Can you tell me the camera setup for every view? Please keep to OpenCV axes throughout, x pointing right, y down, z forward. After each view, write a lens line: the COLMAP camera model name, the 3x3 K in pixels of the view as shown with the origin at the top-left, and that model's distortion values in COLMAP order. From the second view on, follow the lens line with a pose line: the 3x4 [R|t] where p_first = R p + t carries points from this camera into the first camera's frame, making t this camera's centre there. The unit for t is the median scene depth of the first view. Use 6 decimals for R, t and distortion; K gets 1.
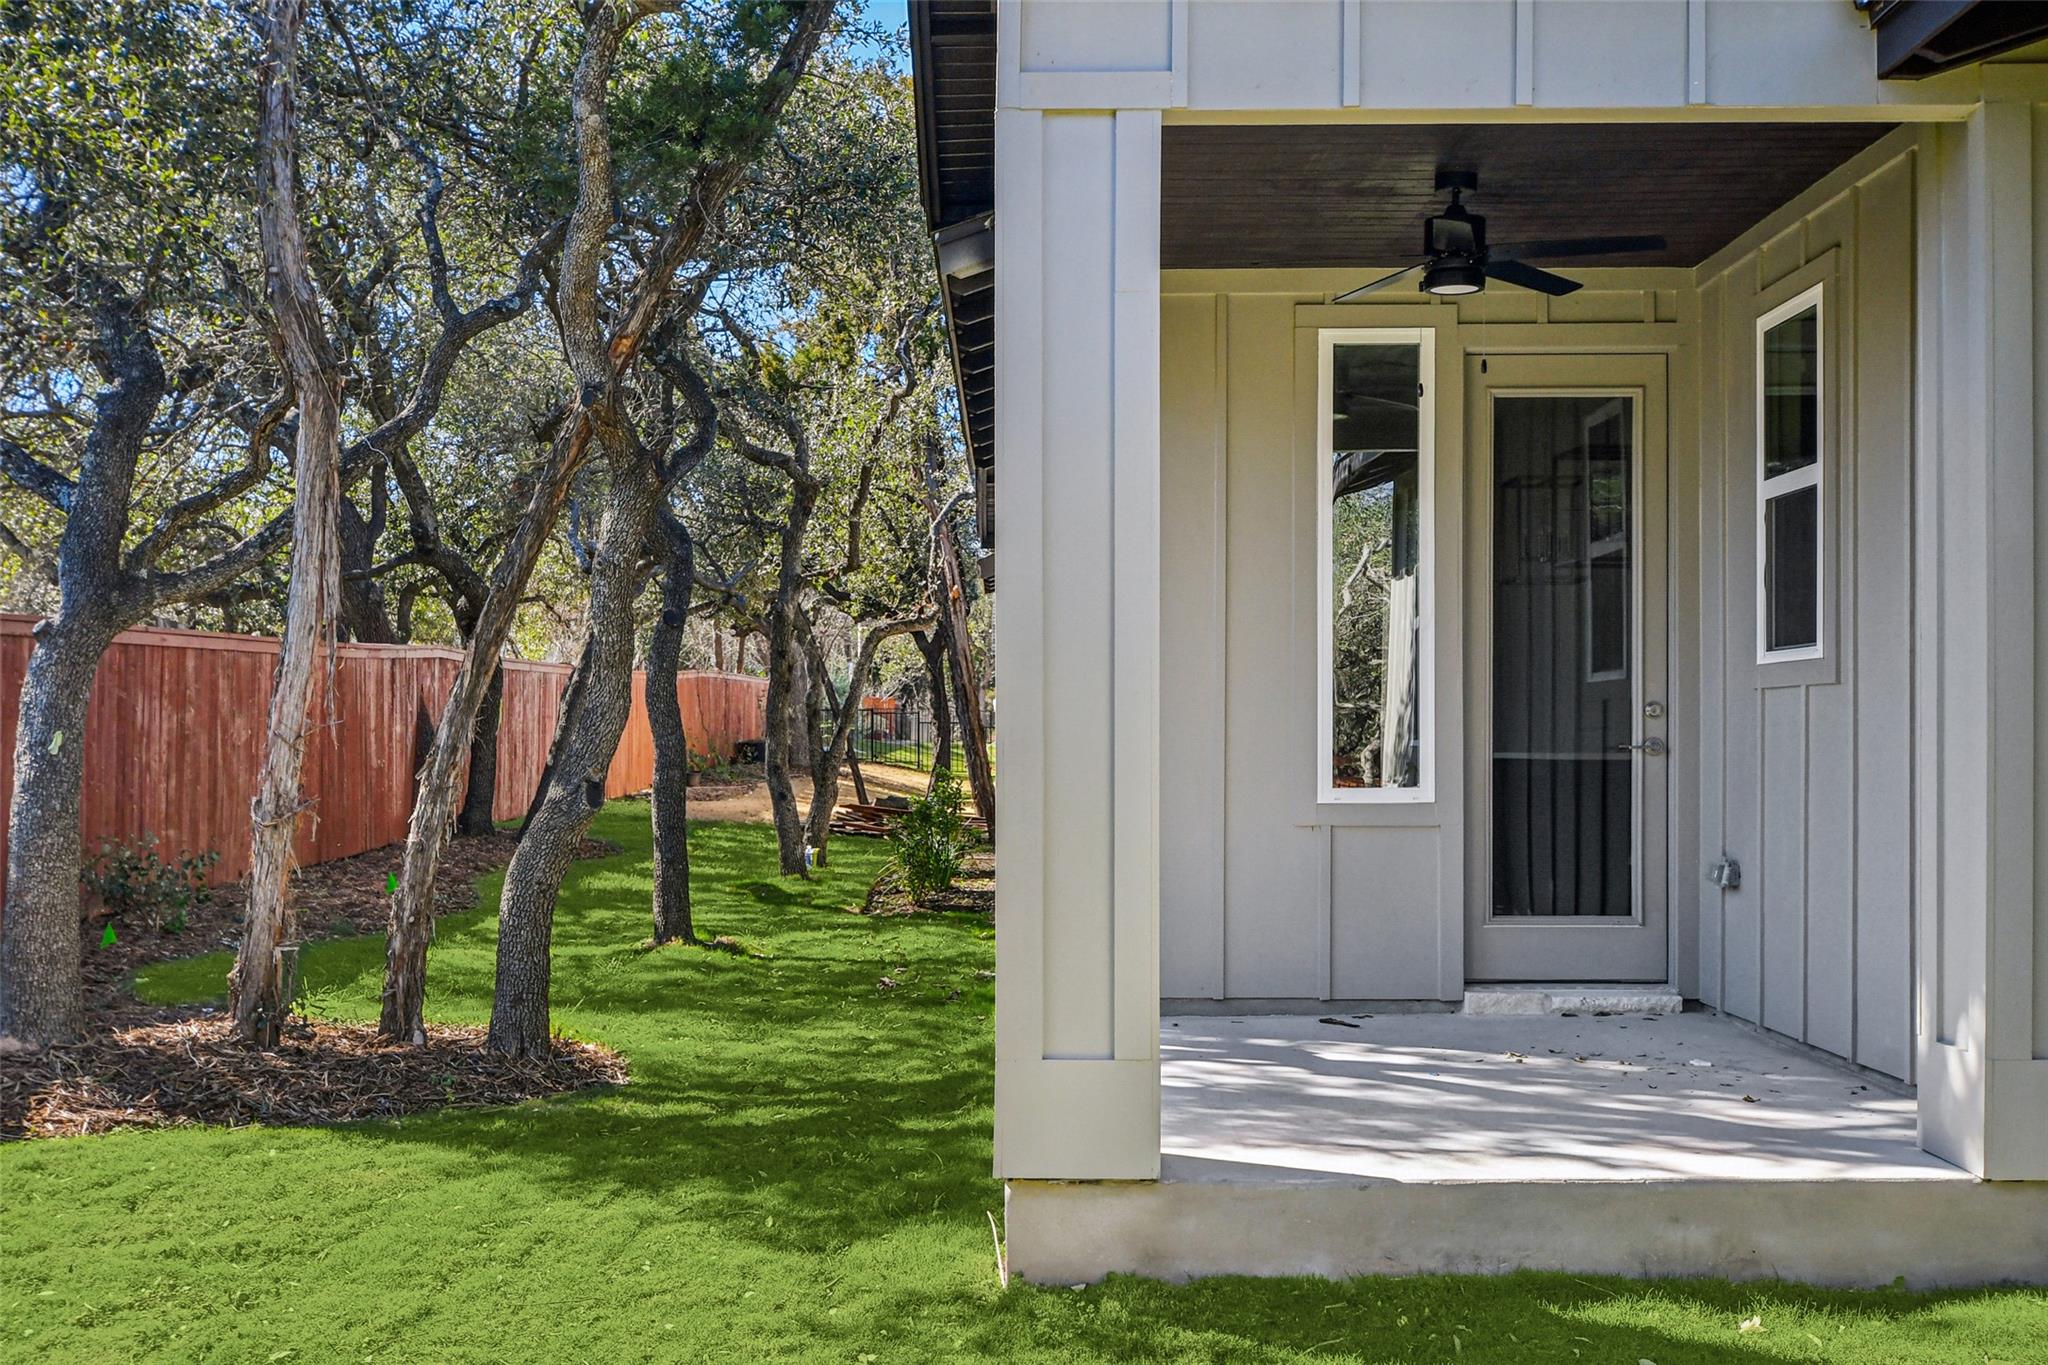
lens RADIAL K [[2120.2, 0, 1024.0], [0, 2120.2, 682.5], [0, 0, 1]] dist [0.023231, 0.021188]
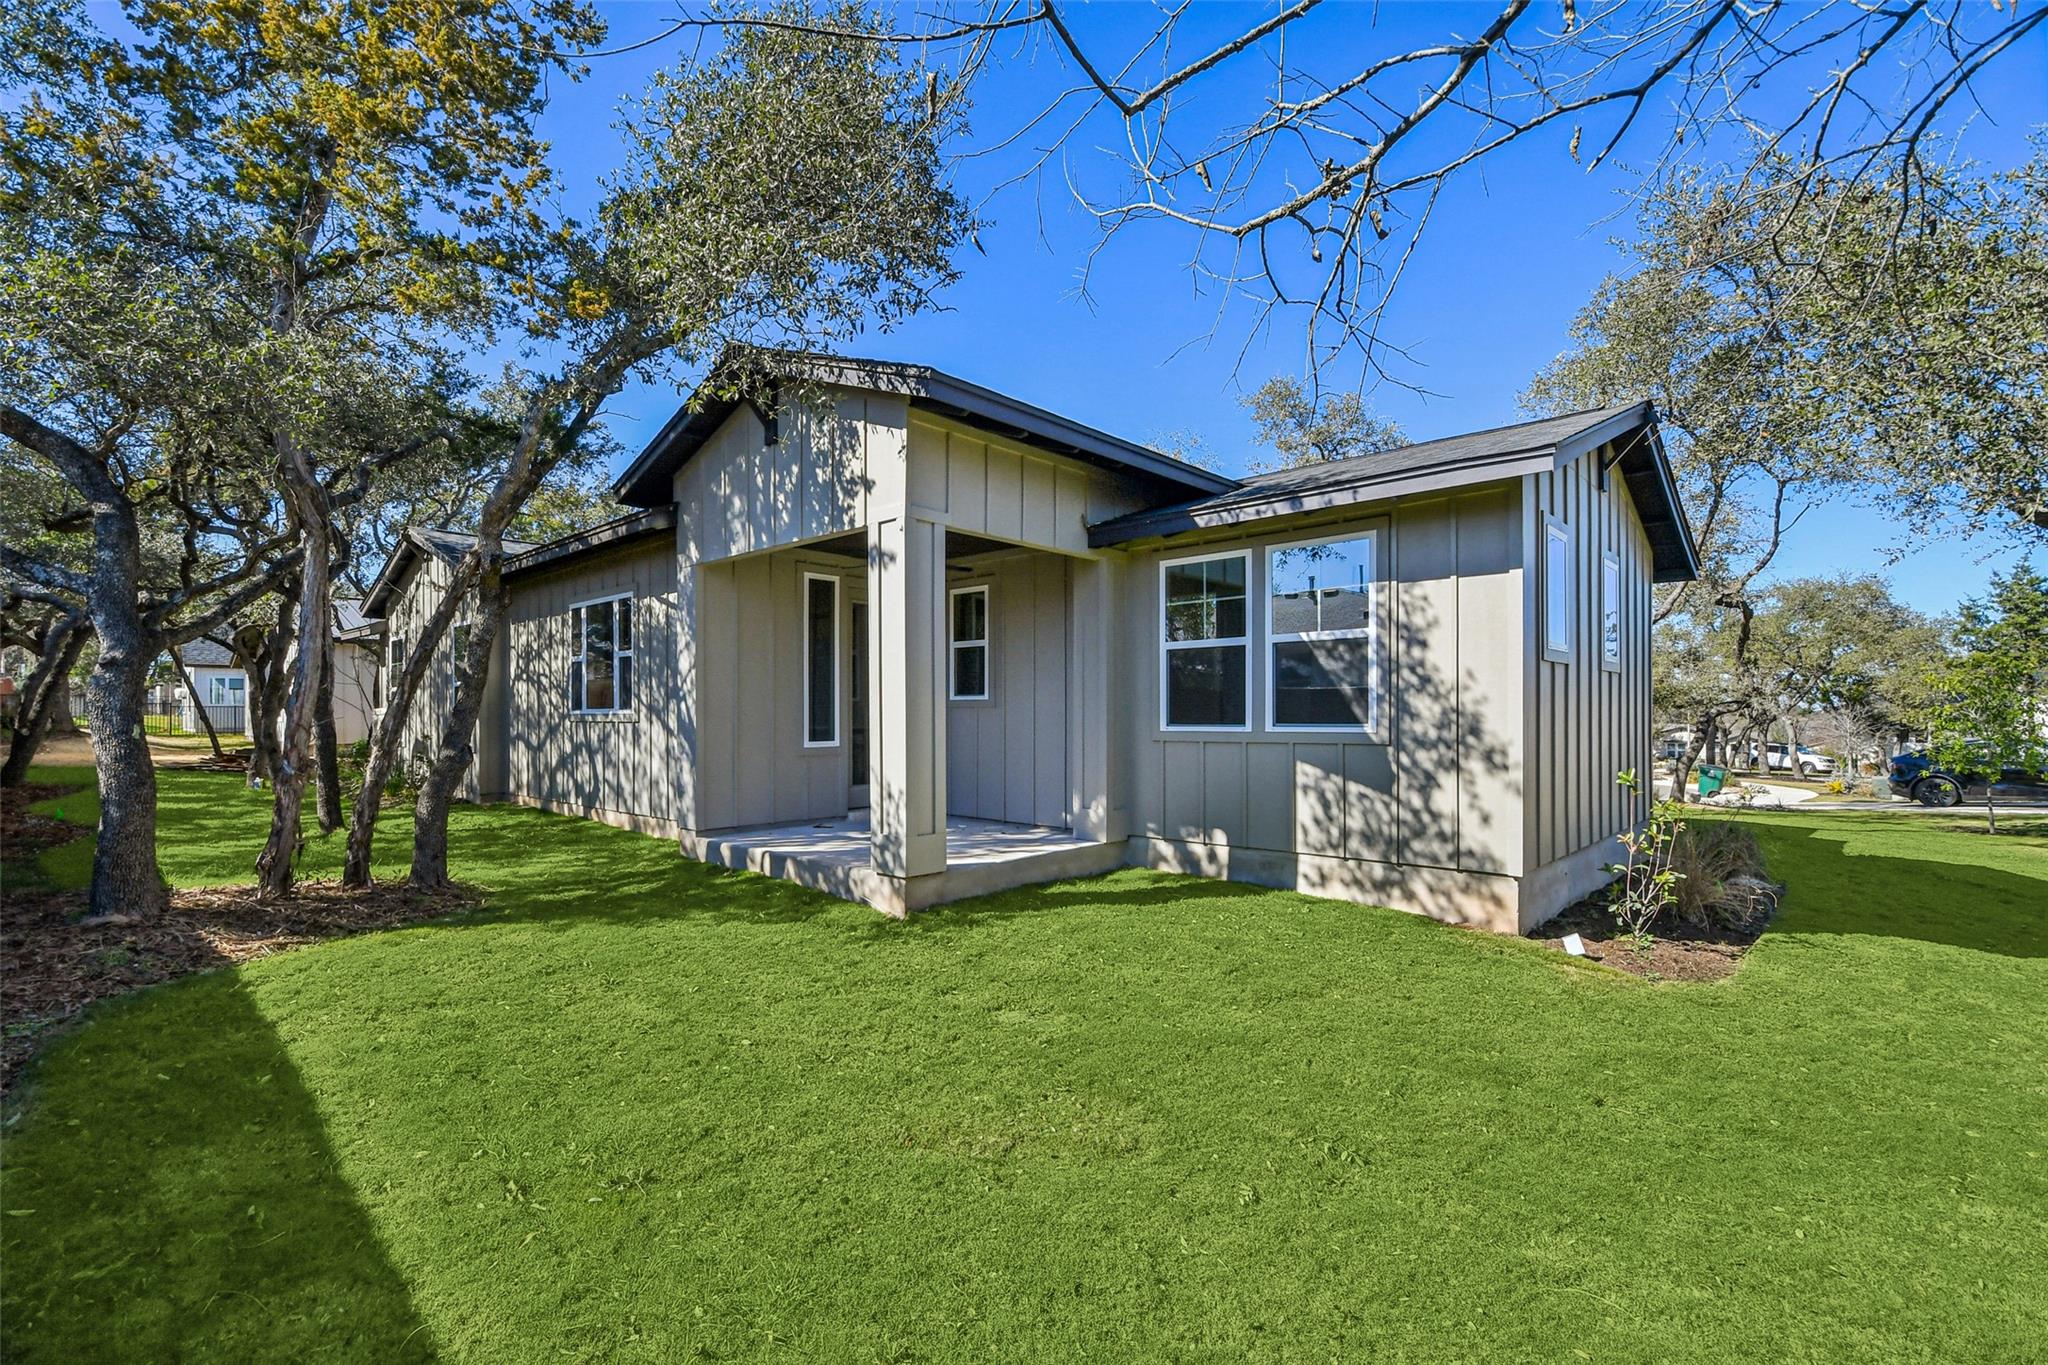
lens RADIAL K [[903.9, 0, 1013.6], [0, 903.9, 721.4], [0, 0, 1]] dist [0.001129, -0.000415]
pose [[0.671263, -0.010882, 0.741139, -0.534613], [-0.023581, 0.999073, 0.036027, -0.024723], [-0.740844, -0.041661, 0.670384, 0.027231]]
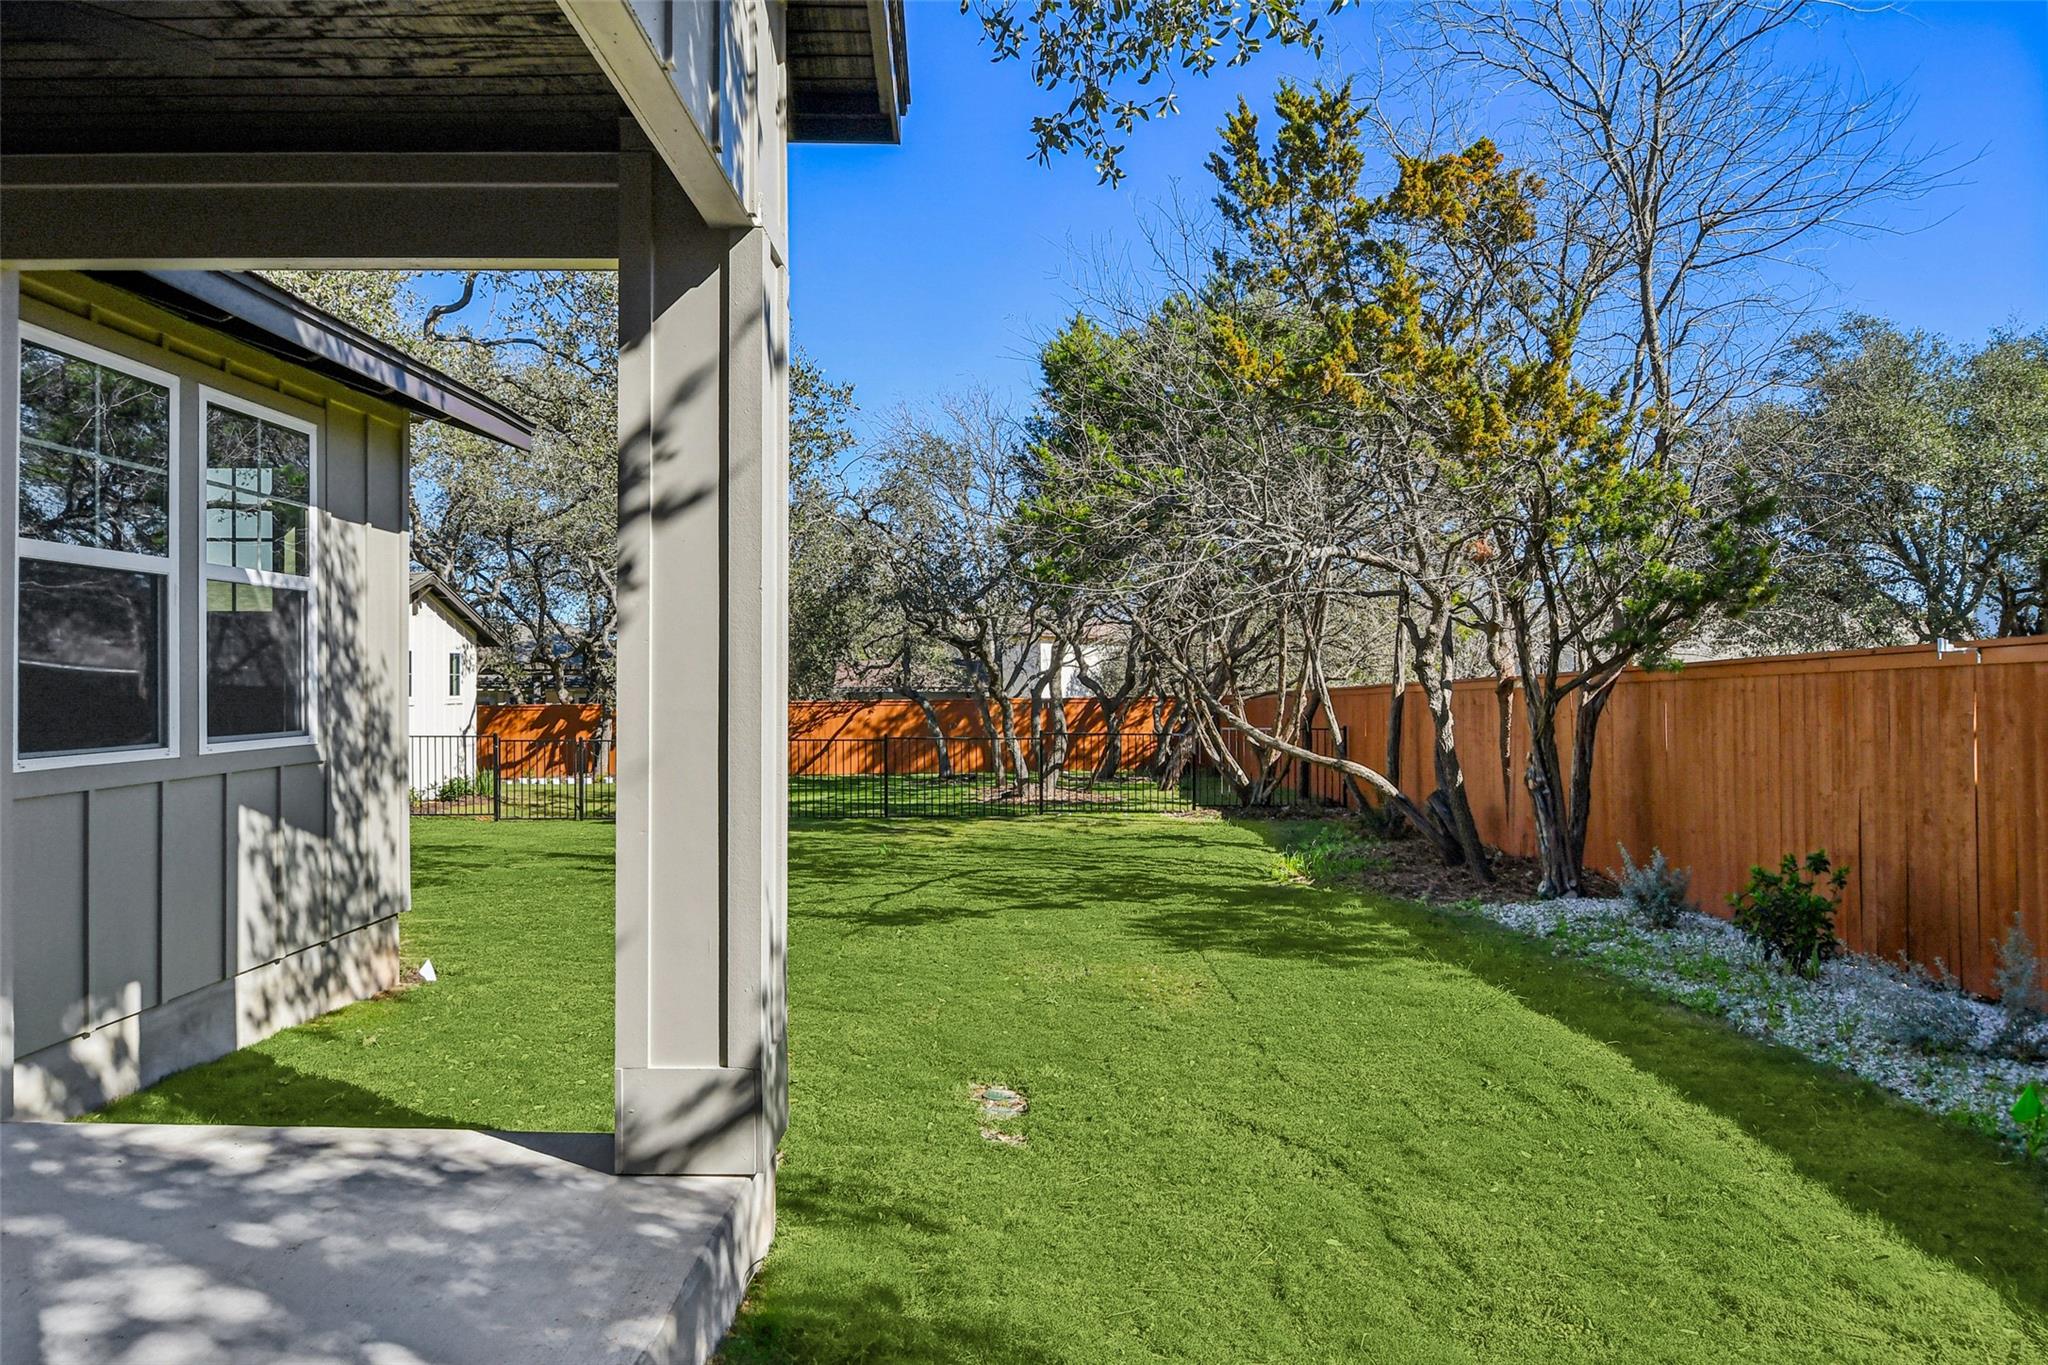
lens RADIAL K [[1321.1, 0, 1024.0], [0, 1321.1, 682.5], [0, 0, 1]] dist [-0.026495, 0.000705]
pose [[-0.999674, -0.000345, 0.025511, -0.123062], [-0.001035, 0.999634, -0.027026, -0.009363], [-0.025492, -0.027044, -0.999309, 1.123279]]
